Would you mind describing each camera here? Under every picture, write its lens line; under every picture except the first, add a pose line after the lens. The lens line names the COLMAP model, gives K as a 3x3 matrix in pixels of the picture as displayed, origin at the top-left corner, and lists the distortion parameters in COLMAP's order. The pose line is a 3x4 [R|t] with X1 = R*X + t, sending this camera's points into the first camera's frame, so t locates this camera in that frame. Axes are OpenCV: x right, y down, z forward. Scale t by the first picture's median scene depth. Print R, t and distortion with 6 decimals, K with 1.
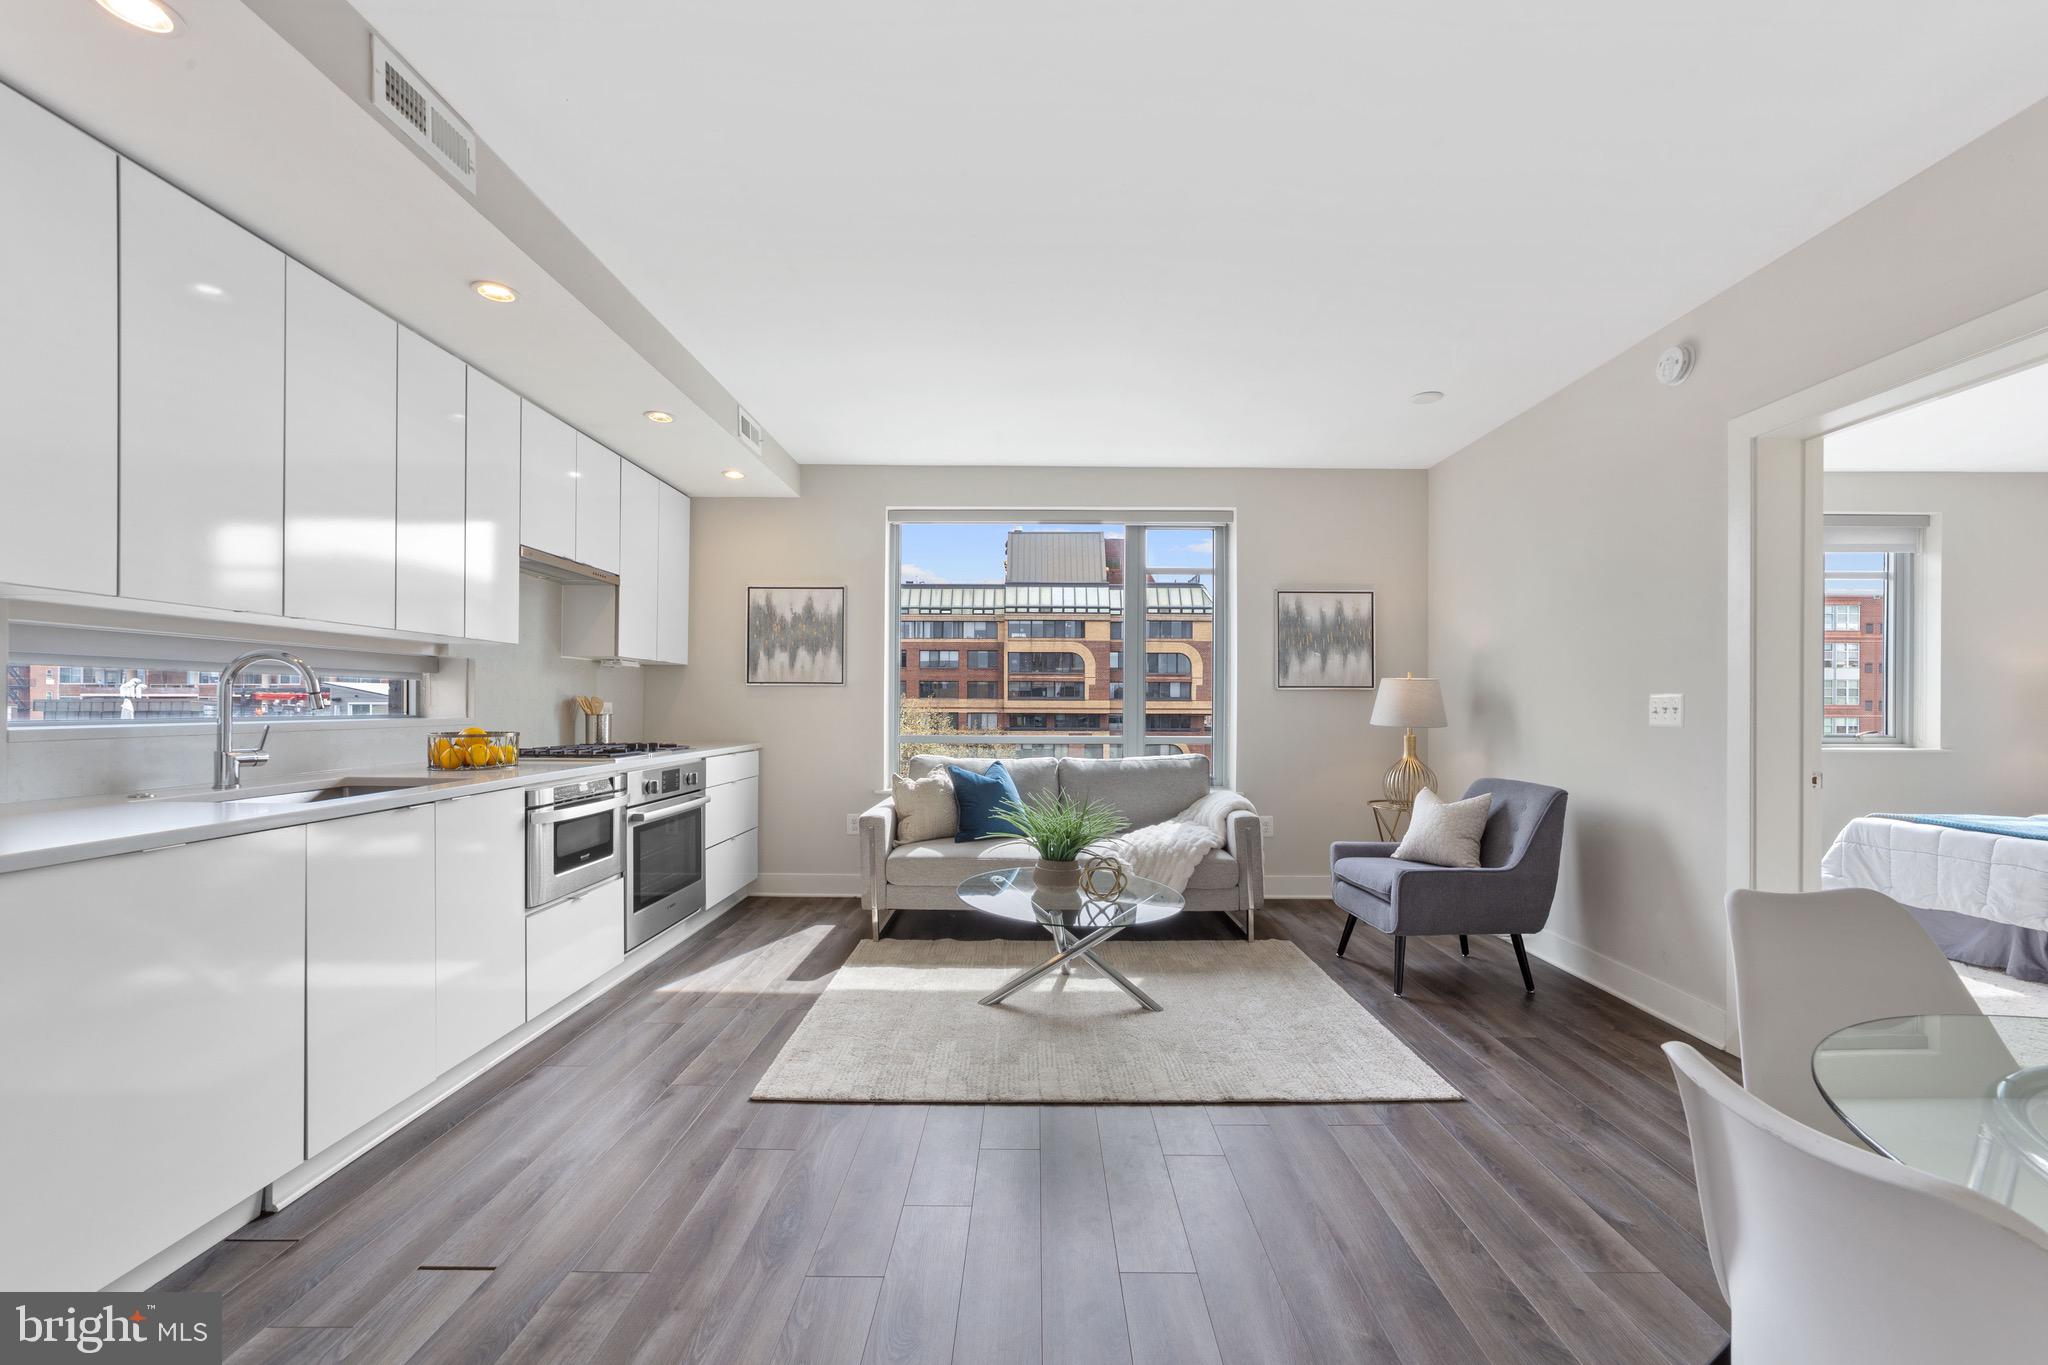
lens RADIAL K [[788.0, 0, 1034.8], [0, 788.0, 705.6], [0, 0, 1]] dist [-0.019565, 0.009294]
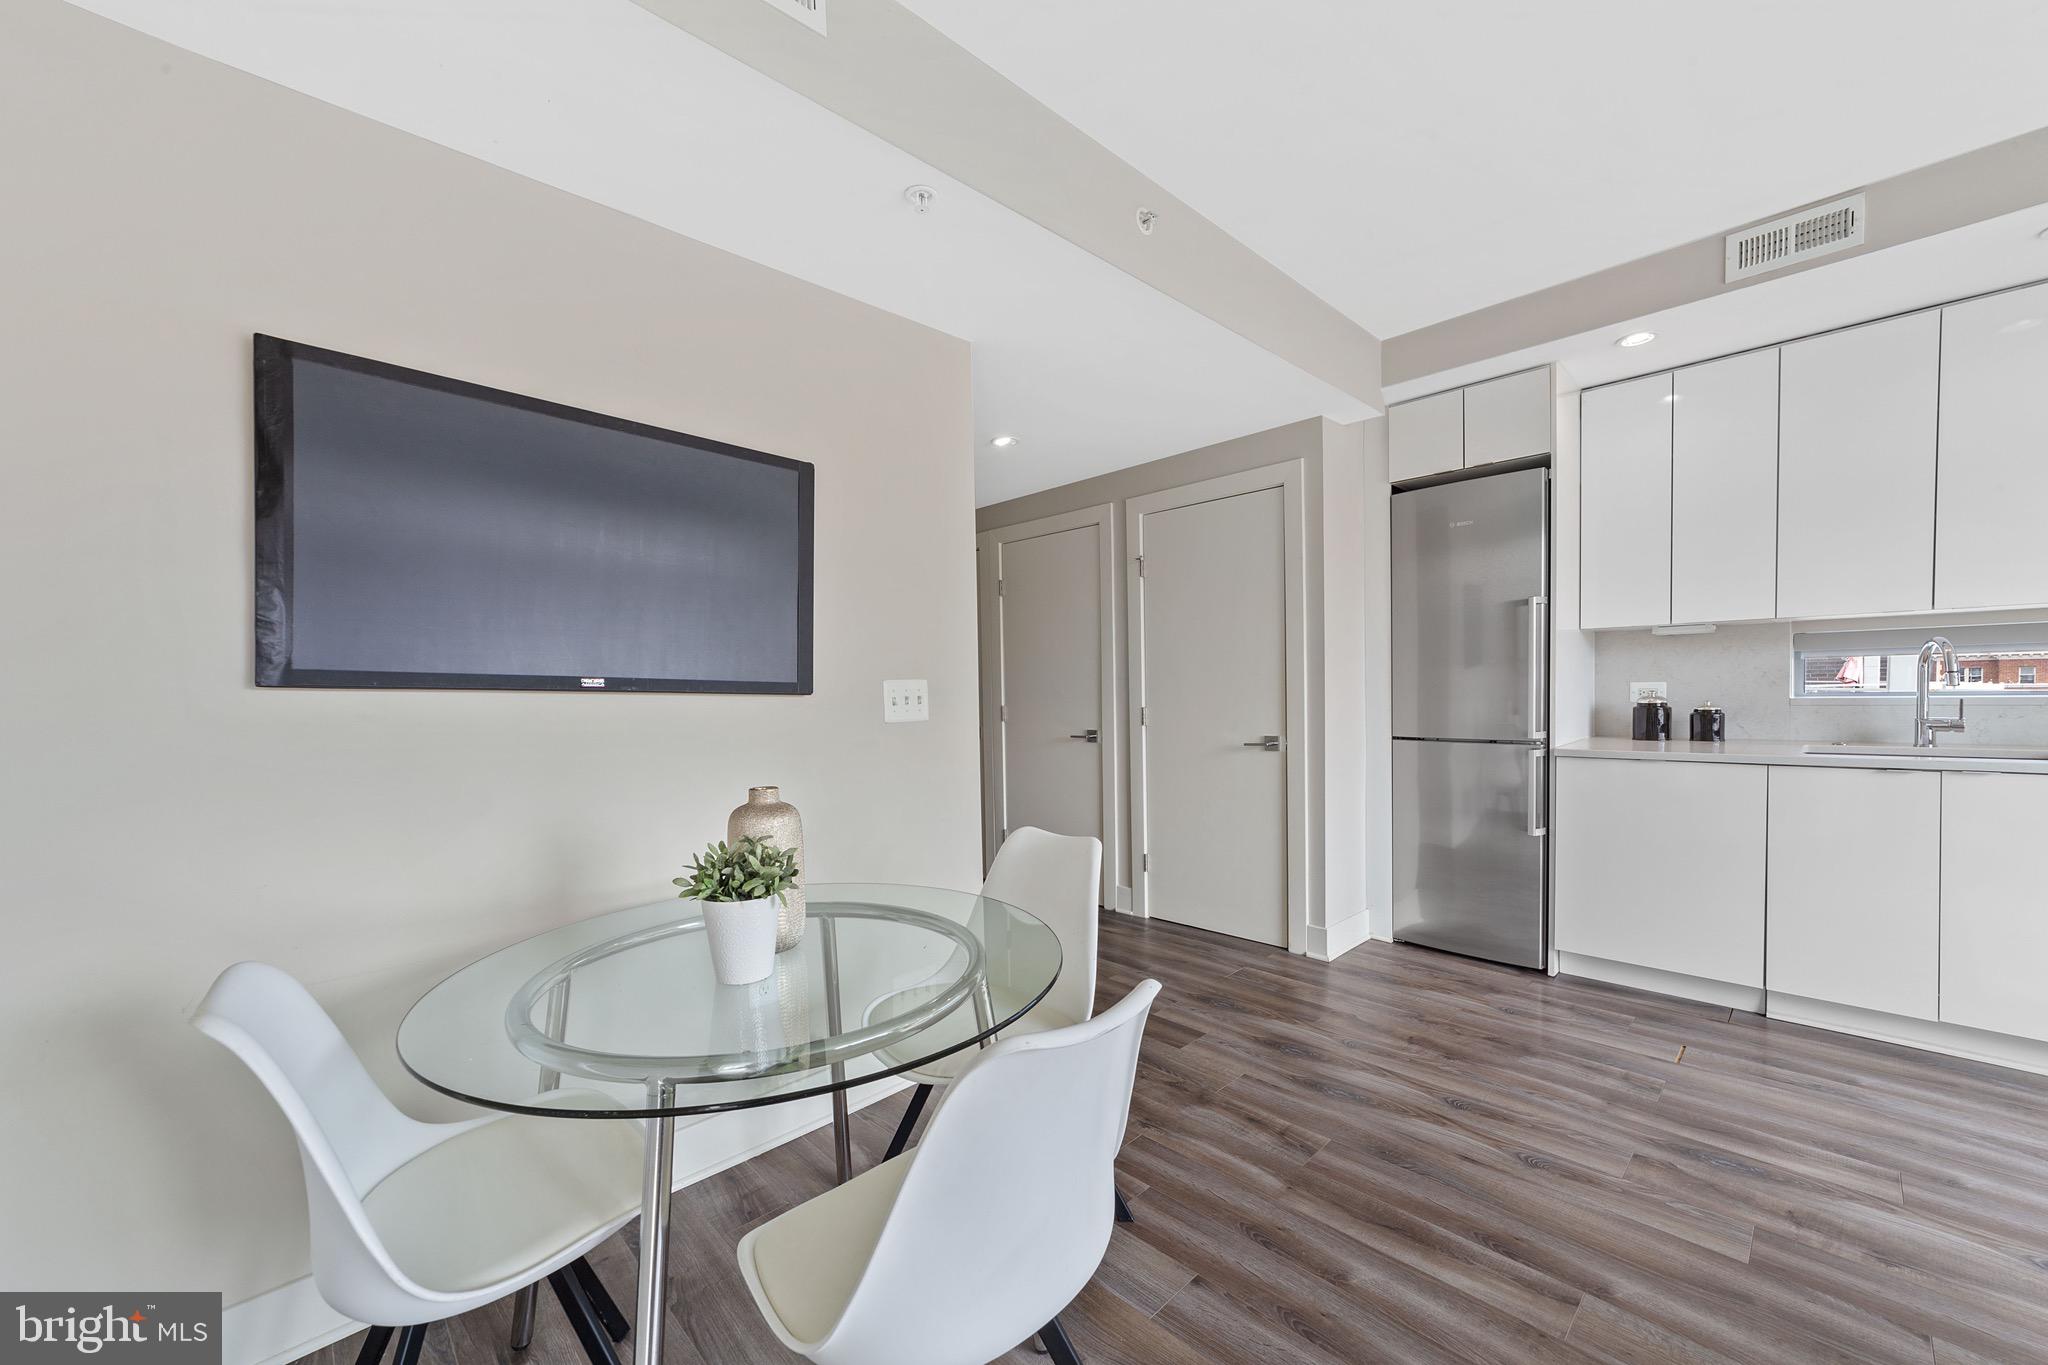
lens RADIAL K [[794.9, 0, 1031.6], [0, 794.9, 719.6], [0, 0, 1]] dist [-0.018557, 0.009830]
pose [[-0.716339, 0.037802, -0.696728, 0.485045], [0.017376, 0.999188, 0.036347, -0.006367], [0.697536, 0.013930, -0.716414, 0.476214]]
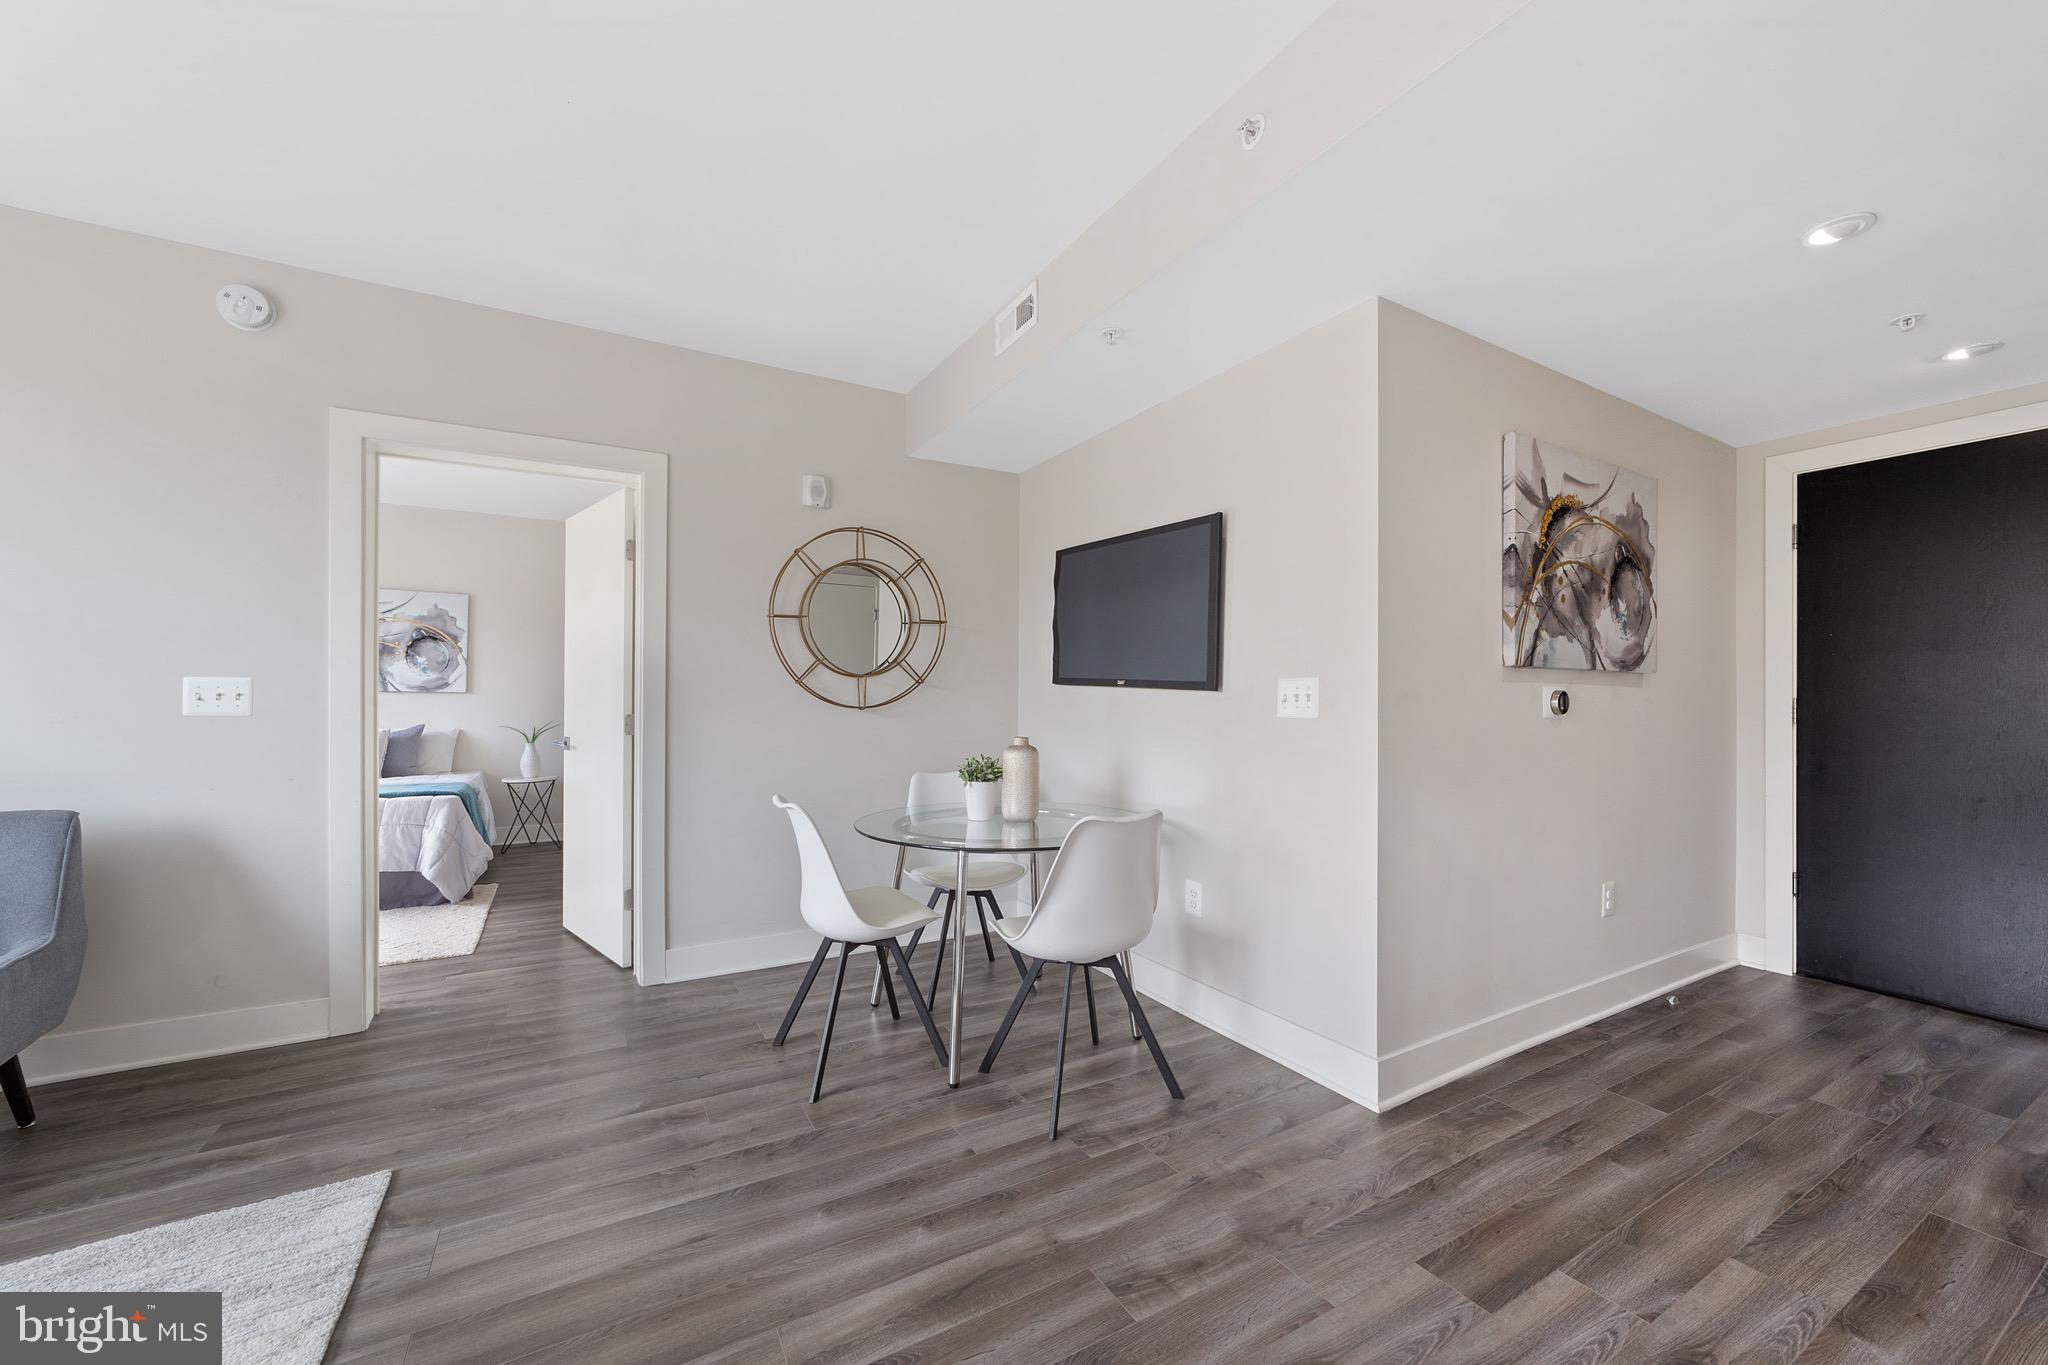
lens RADIAL K [[786.7, 0, 1033.2], [0, 786.7, 701.2], [0, 0, 1]] dist [-0.020065, 0.009578]
pose [[-0.500395, -0.009374, 0.865747, -0.279506], [-0.007249, 0.999952, 0.006637, -0.000894], [-0.865767, -0.002954, -0.500438, 0.471078]]
